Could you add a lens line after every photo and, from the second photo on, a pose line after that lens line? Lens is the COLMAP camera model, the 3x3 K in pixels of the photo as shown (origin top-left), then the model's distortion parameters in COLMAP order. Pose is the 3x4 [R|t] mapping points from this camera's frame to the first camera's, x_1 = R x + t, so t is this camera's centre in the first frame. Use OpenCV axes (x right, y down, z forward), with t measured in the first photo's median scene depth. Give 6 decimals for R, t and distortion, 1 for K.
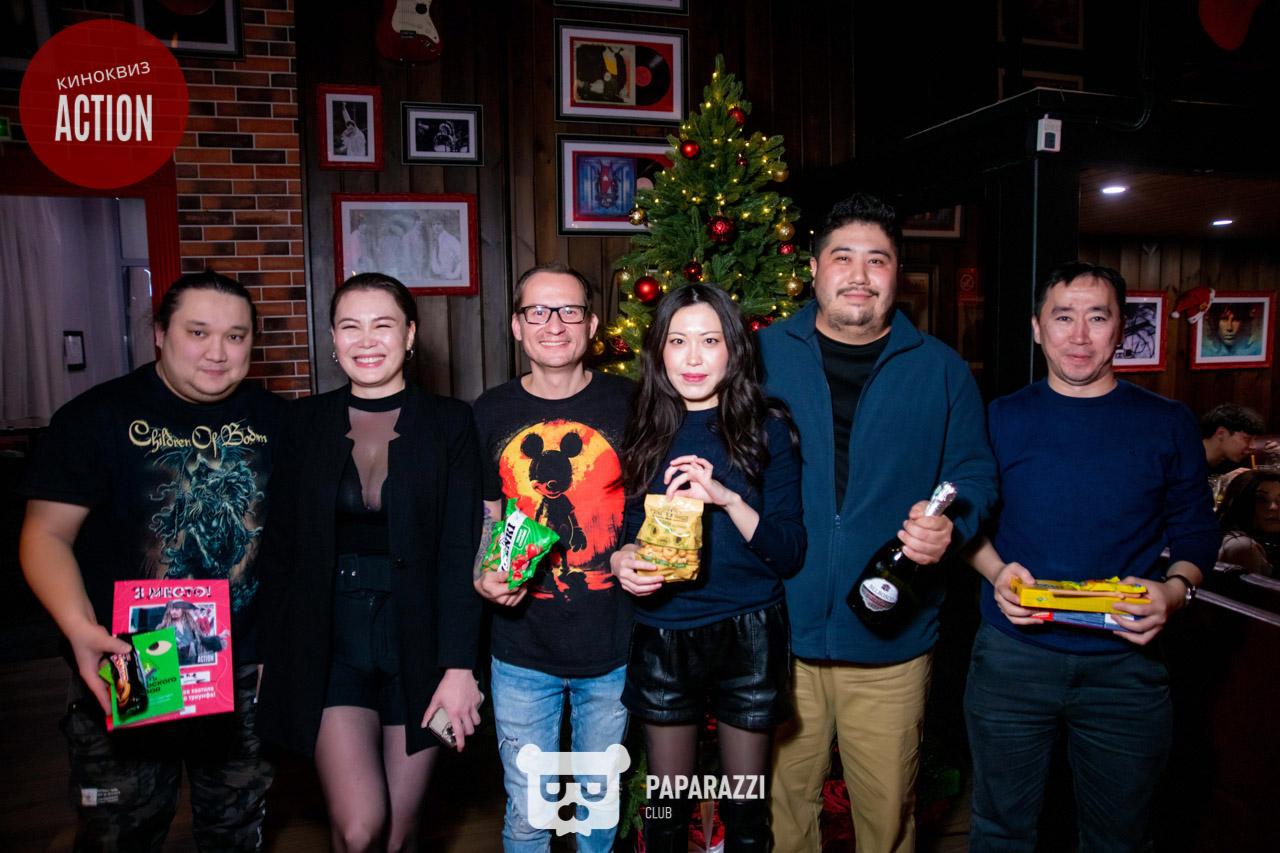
lens RADIAL K [[886.5, 0, 640.0], [0, 886.5, 426.5], [0, 0, 1]] dist [-0.168456, 0.138970]
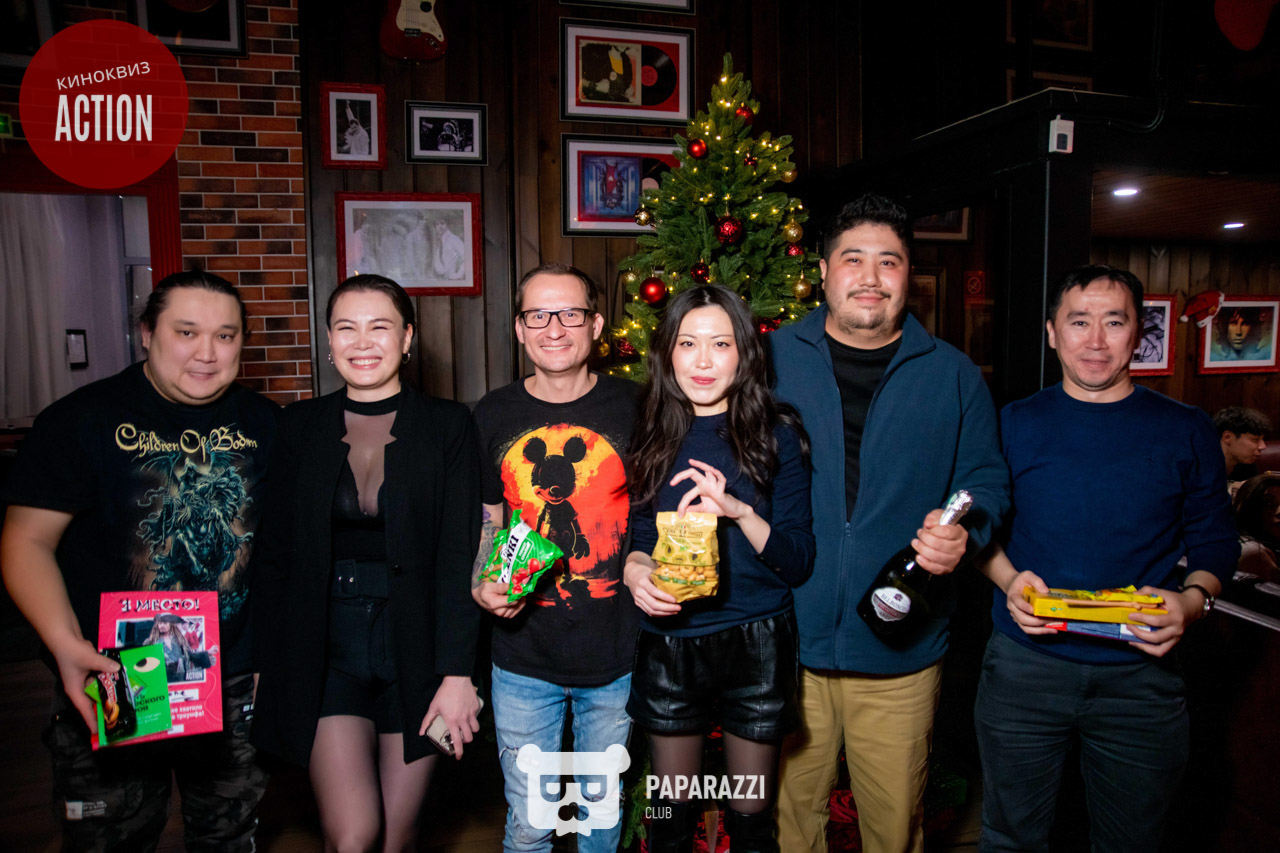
lens RADIAL K [[886.5, 0, 640.0], [0, 886.5, 426.5], [0, 0, 1]] dist [-0.168456, 0.138970]
pose [[0.999982, 0.005225, -0.003022, -0.002123], [-0.005229, 0.999985, -0.001452, -0.001492], [0.003014, 0.001468, 0.999994, 0.010351]]
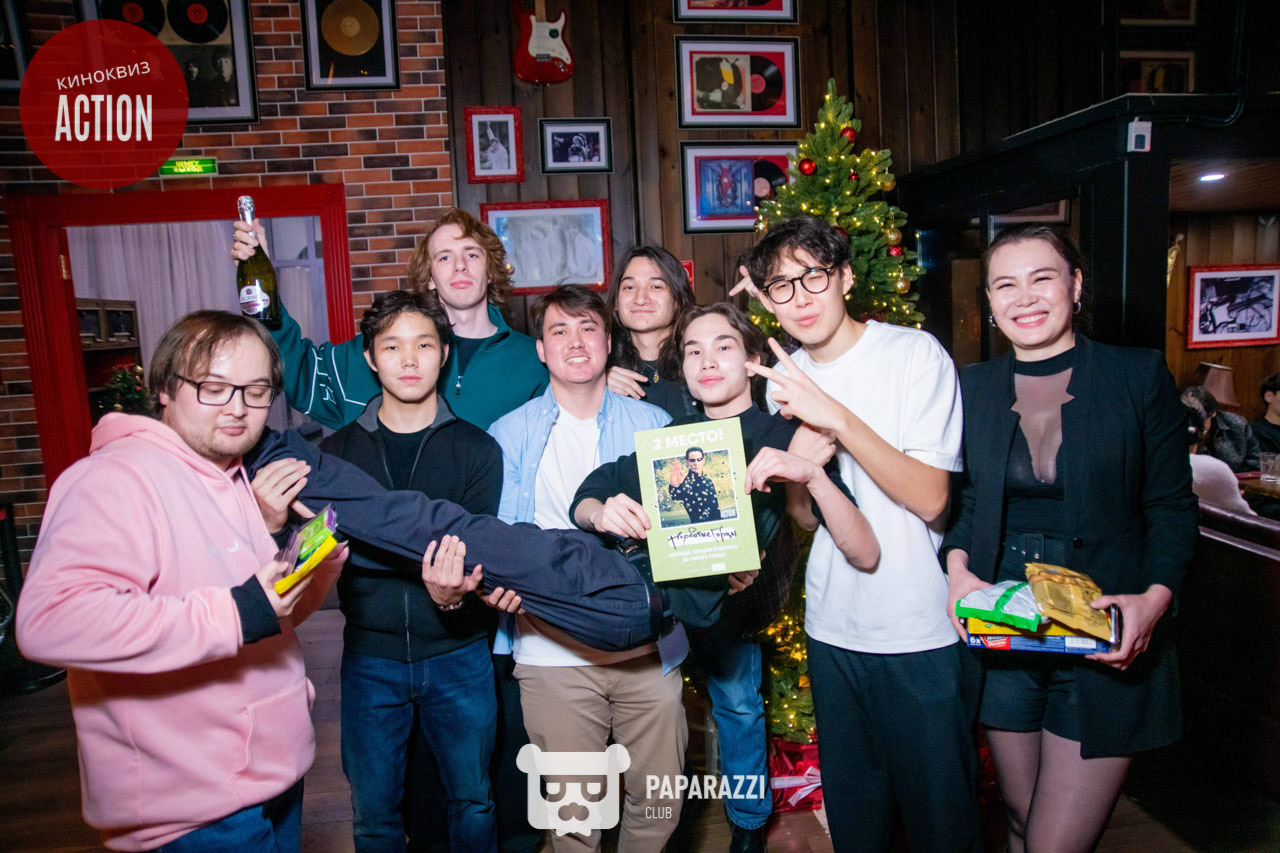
lens RADIAL K [[886.5, 0, 640.0], [0, 886.5, 426.5], [0, 0, 1]] dist [-0.168456, 0.138970]
pose [[0.992148, -0.014130, -0.124272, -0.017103], [0.017321, 0.999547, 0.024628, -0.007726], [0.123868, -0.026587, 0.991942, -0.119488]]
